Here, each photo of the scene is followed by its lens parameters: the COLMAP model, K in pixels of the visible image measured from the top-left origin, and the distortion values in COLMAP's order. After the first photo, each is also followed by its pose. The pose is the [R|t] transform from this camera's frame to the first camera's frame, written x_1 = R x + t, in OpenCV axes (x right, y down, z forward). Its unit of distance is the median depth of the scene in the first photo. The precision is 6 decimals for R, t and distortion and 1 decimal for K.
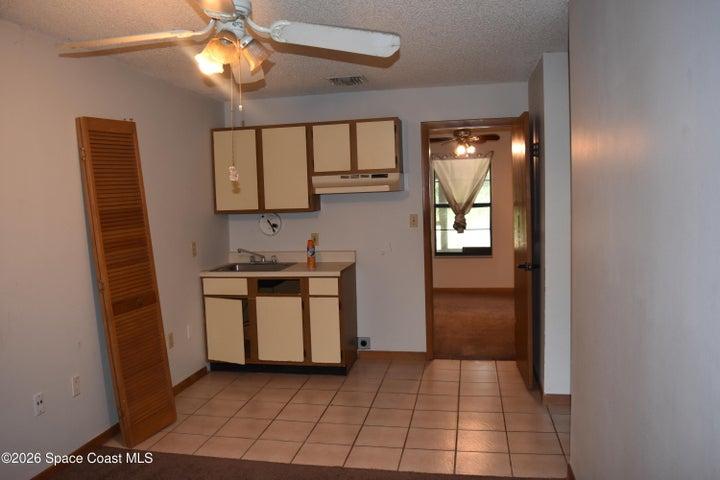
lens RADIAL K [[536.0, 0, 360.0], [0, 536.0, 240.0], [0, 0, 1]] dist [-0.079163, -0.005837]
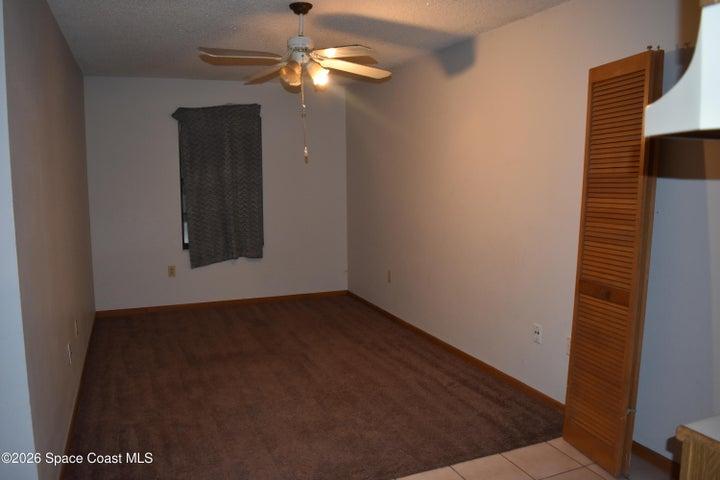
lens RADIAL K [[536.0, 0, 360.0], [0, 536.0, 240.0], [0, 0, 1]] dist [-0.079163, -0.005837]
pose [[-0.825127, 0.100331, -0.555967, 0.331250], [-0.017371, 0.979133, 0.202478, -0.119223], [0.564680, 0.176727, -0.806166, 1.508352]]
